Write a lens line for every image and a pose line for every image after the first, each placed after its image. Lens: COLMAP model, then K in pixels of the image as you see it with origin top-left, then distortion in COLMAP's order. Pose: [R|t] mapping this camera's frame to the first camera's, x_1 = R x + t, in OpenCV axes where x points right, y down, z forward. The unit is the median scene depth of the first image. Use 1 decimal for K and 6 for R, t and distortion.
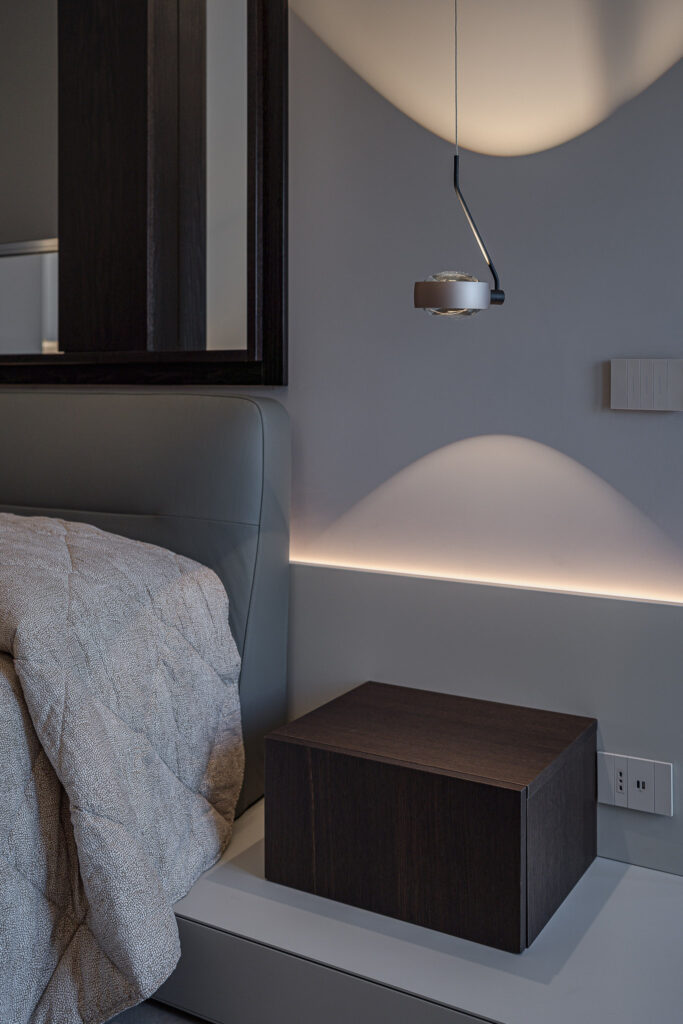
lens RADIAL K [[1040.9, 0, 340.9], [0, 1040.9, 386.3], [0, 0, 1]] dist [-0.004102, -0.002536]
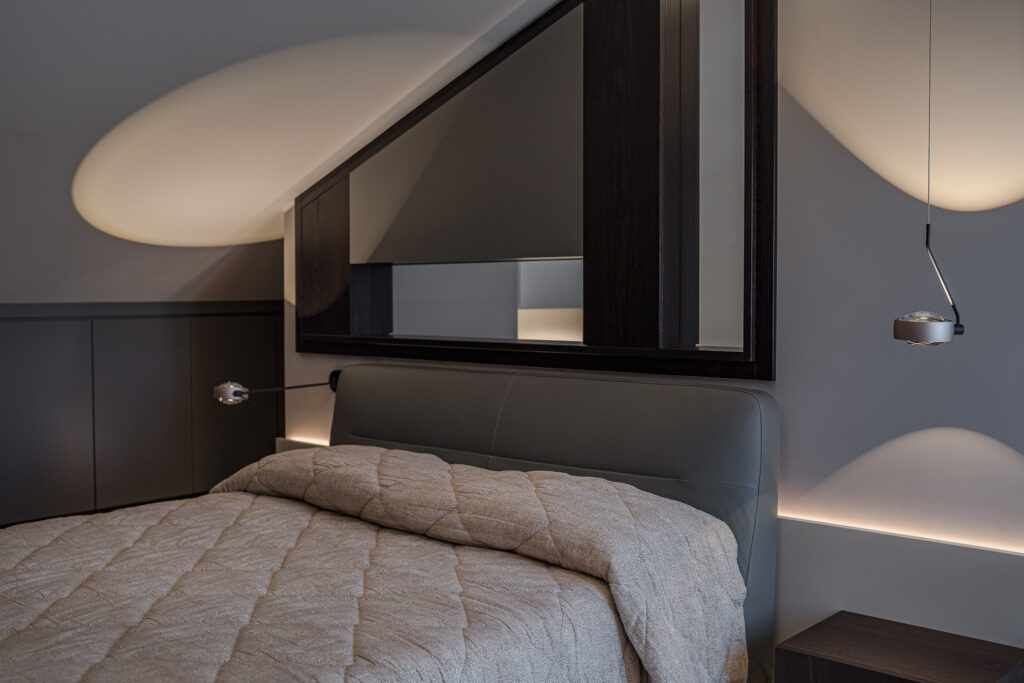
lens RADIAL K [[1080.8, 0, 512.0], [0, 1080.8, 341.5], [0, 0, 1]] dist [0.011173, 0.009184]
pose [[0.983975, 0.008958, -0.178081, -0.154007], [-0.001307, 0.999073, 0.043034, -0.121912], [0.178301, -0.042111, 0.983074, -0.432194]]
